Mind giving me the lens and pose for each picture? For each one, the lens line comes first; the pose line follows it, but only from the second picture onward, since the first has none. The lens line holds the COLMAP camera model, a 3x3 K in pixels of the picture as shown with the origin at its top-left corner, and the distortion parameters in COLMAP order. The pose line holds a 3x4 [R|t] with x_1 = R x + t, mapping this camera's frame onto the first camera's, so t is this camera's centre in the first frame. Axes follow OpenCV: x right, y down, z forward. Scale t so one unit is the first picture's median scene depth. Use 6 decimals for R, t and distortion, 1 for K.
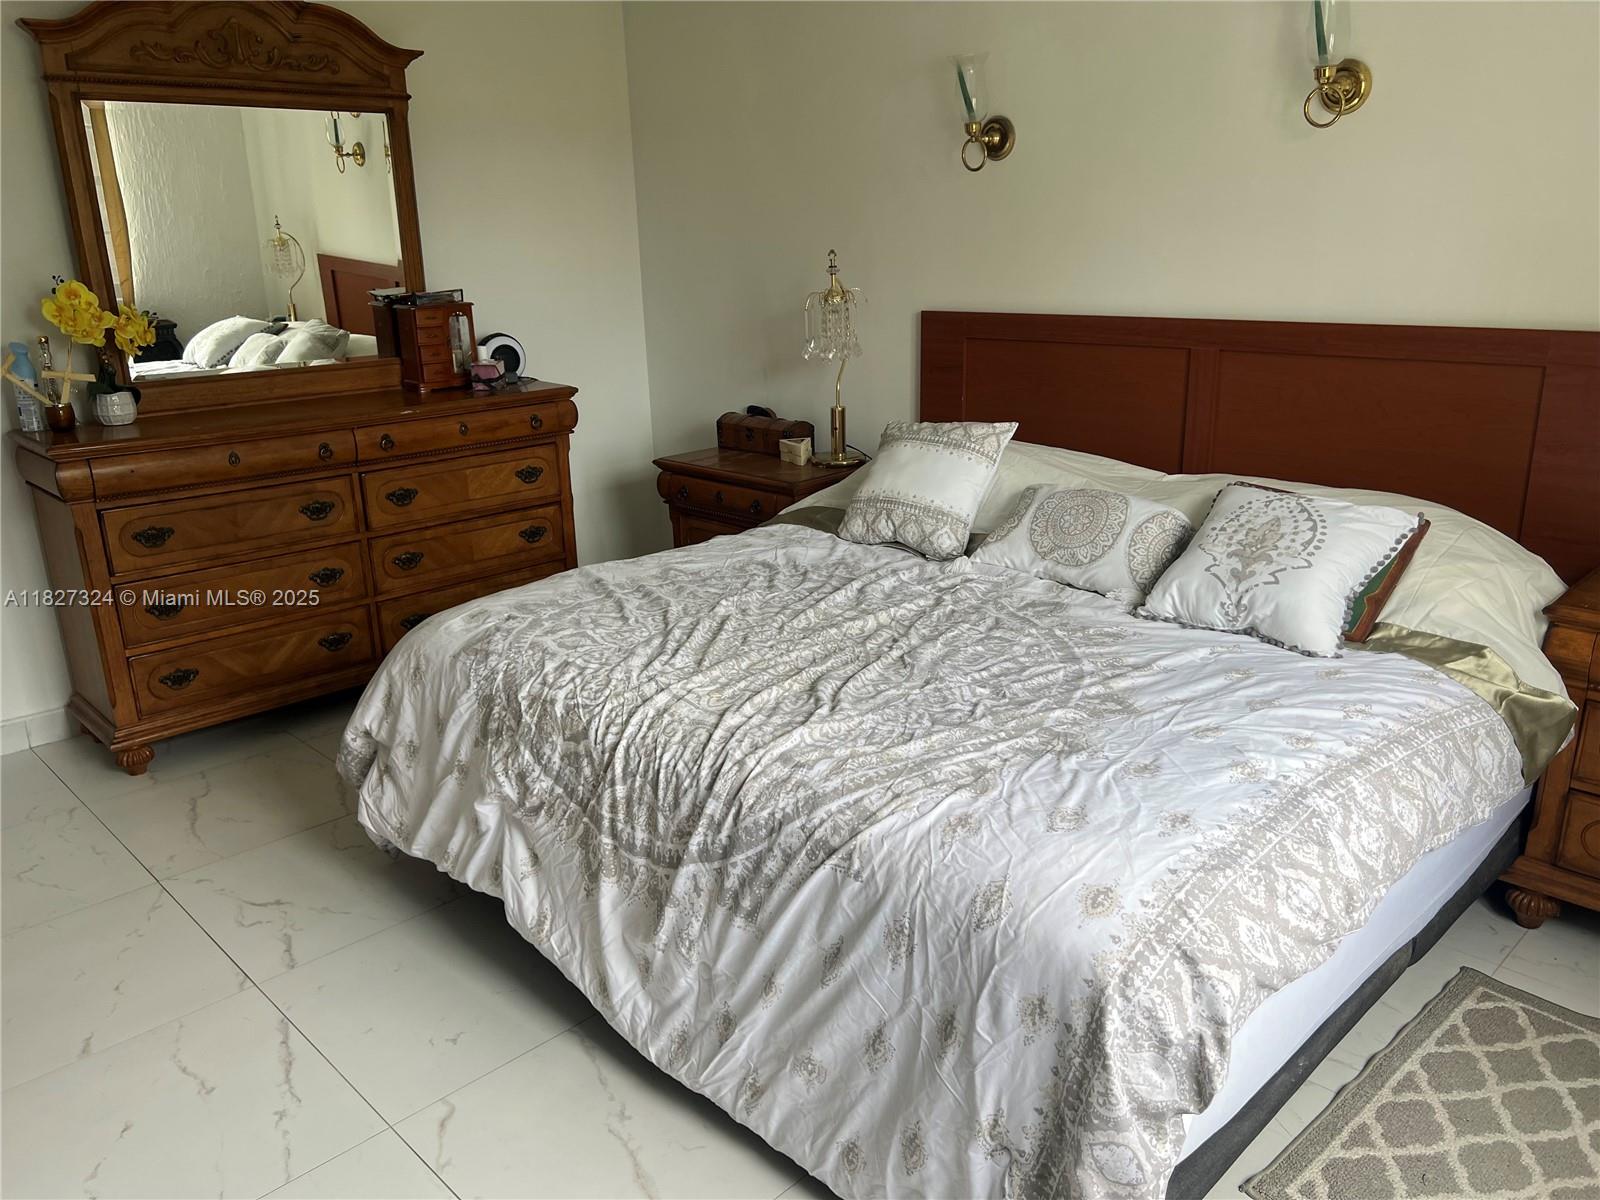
lens RADIAL K [[1203.7, 0, 800.8], [0, 1203.7, 600.4], [0, 0, 1]] dist [0.057952, -0.066681]
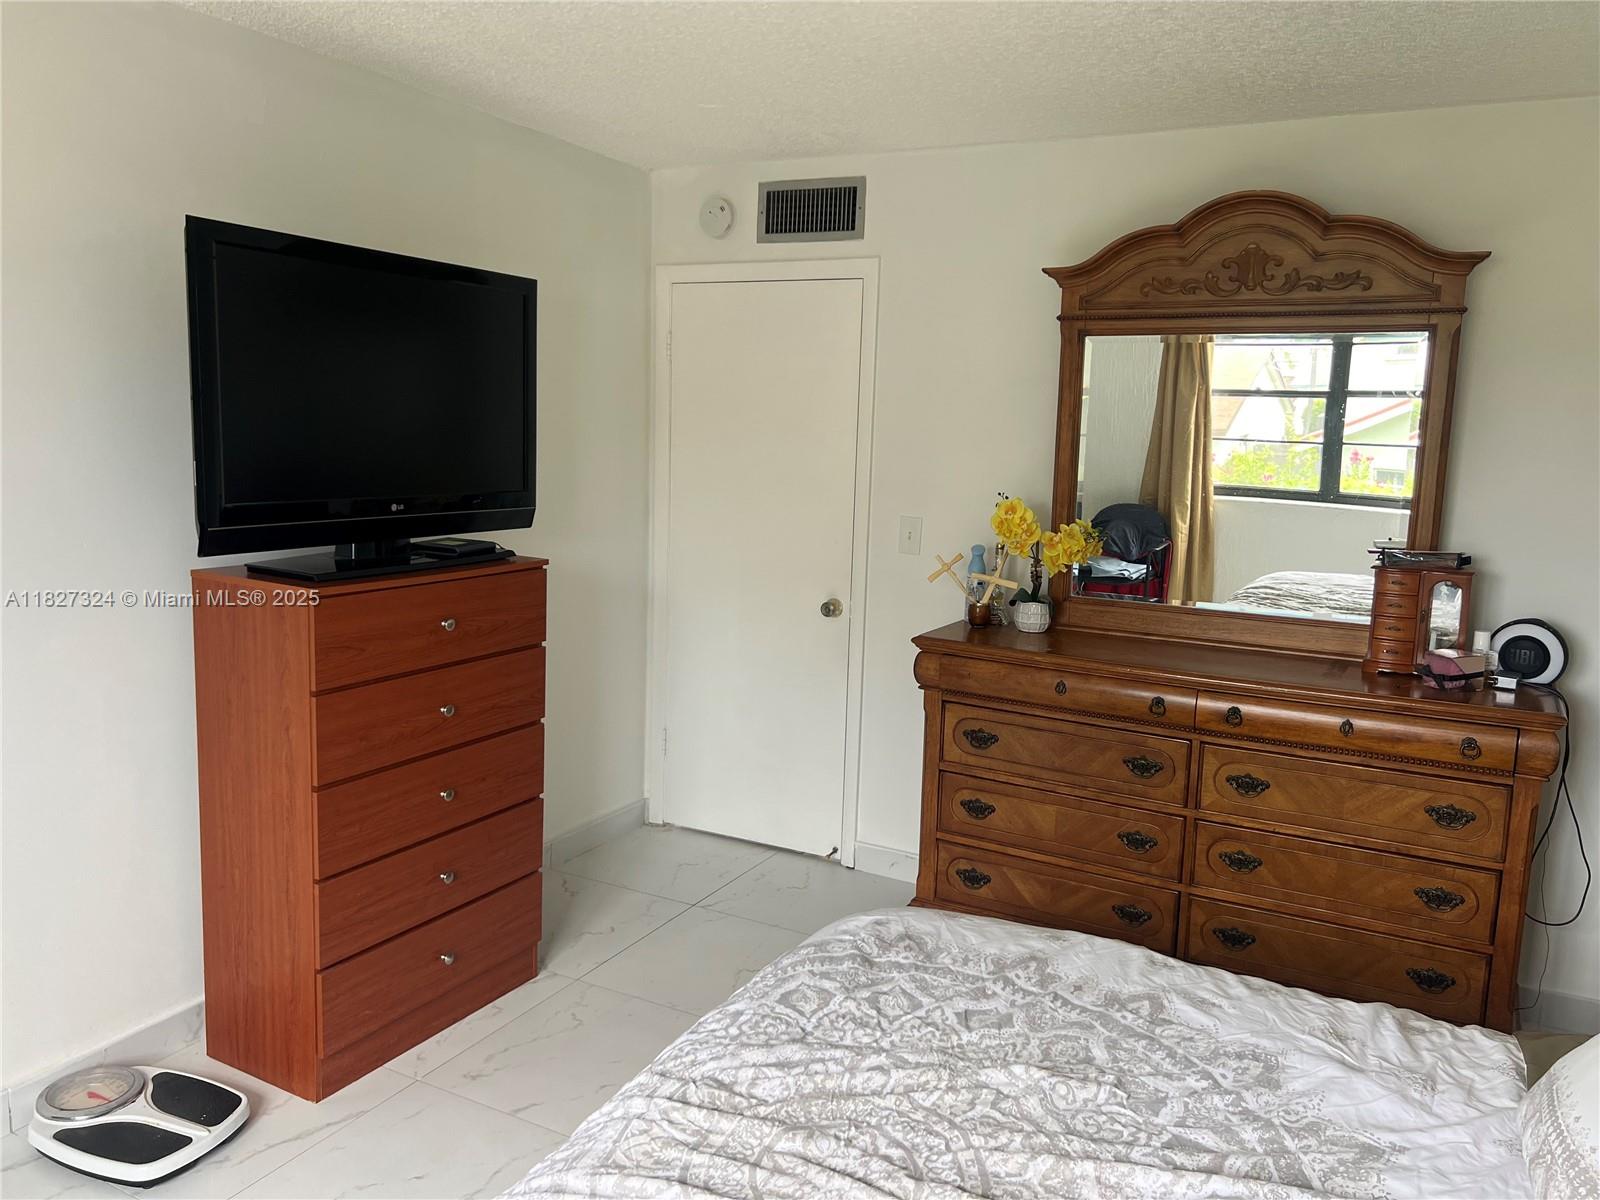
lens RADIAL K [[1203.7, 0, 811.3], [0, 1203.7, 589.0], [0, 0, 1]] dist [0.057952, -0.066681]
pose [[0.308177, 0.165503, -0.936822, 0.448169], [-0.312957, 0.947578, 0.064453, -0.238826], [0.898379, 0.273322, 0.343817, 0.591107]]
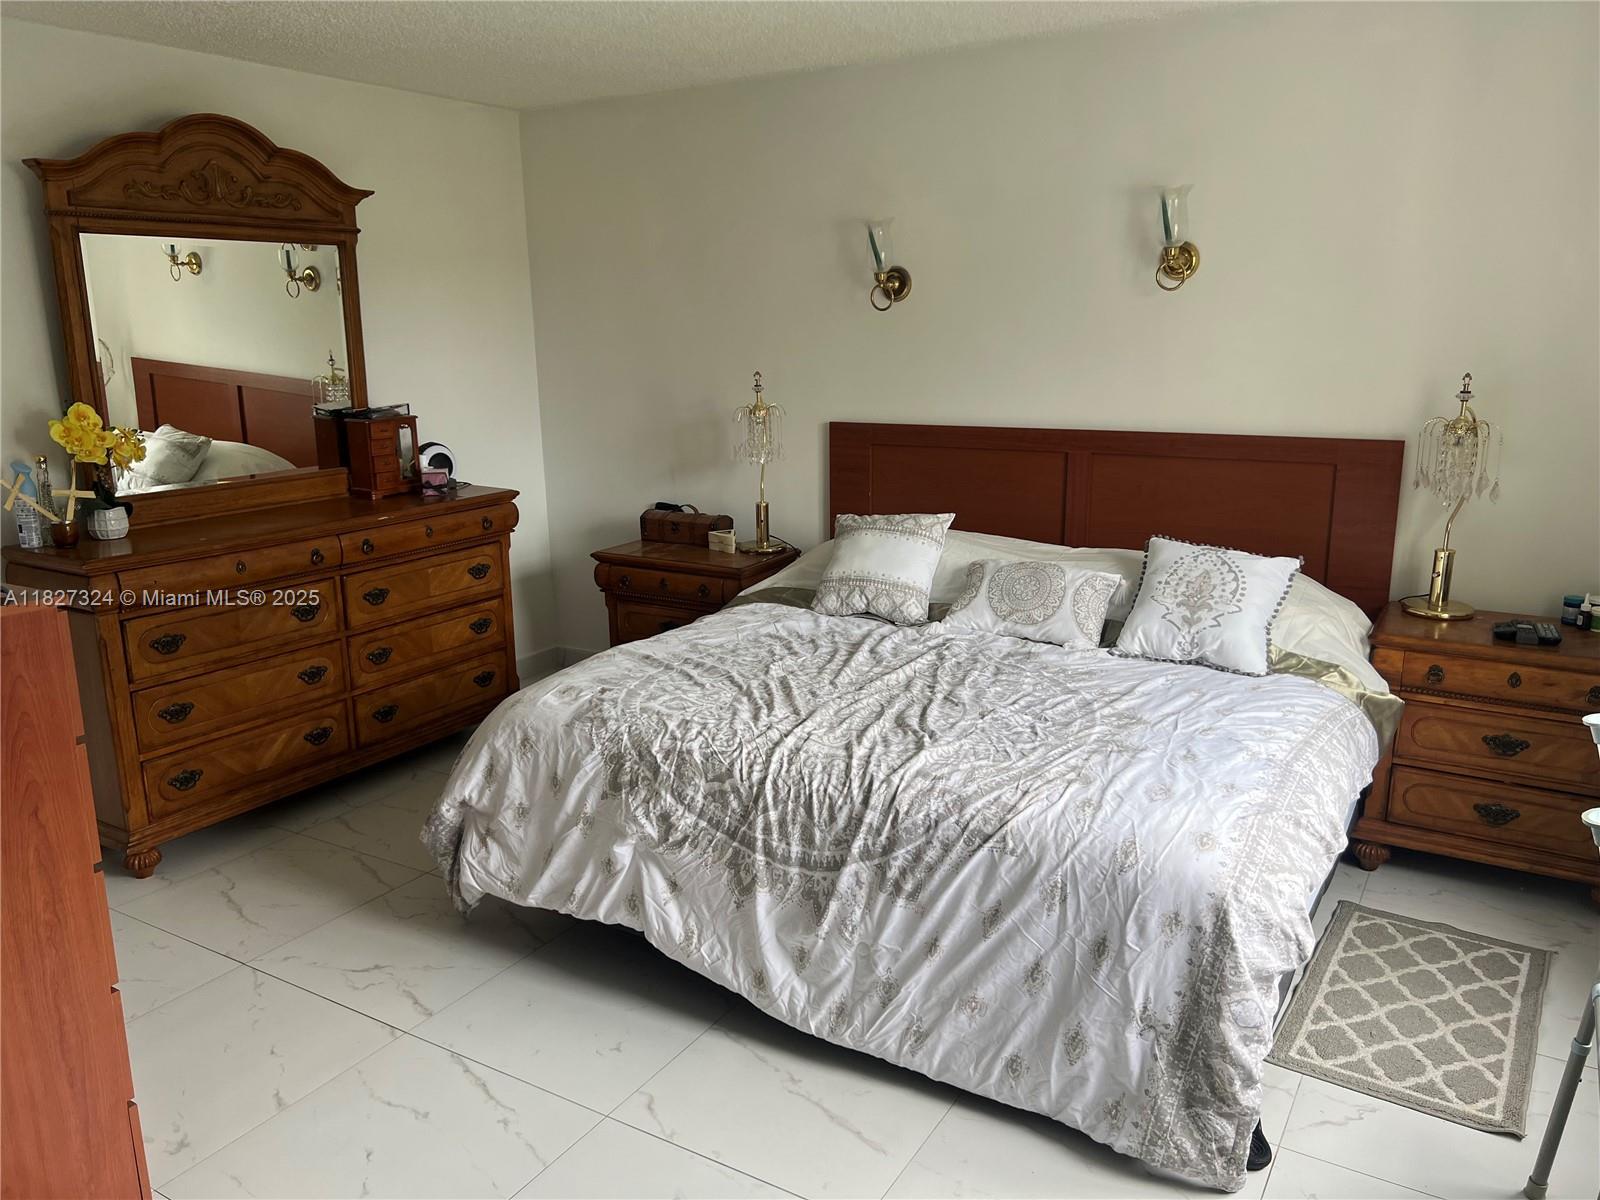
lens RADIAL K [[1203.7, 0, 802.0], [0, 1203.7, 595.7], [0, 0, 1]] dist [0.057952, -0.066681]
pose [[0.968403, -0.043718, 0.245530, -0.318709], [0.061800, 0.995876, -0.066426, 0.011788], [-0.241614, 0.079501, 0.967110, -0.177809]]
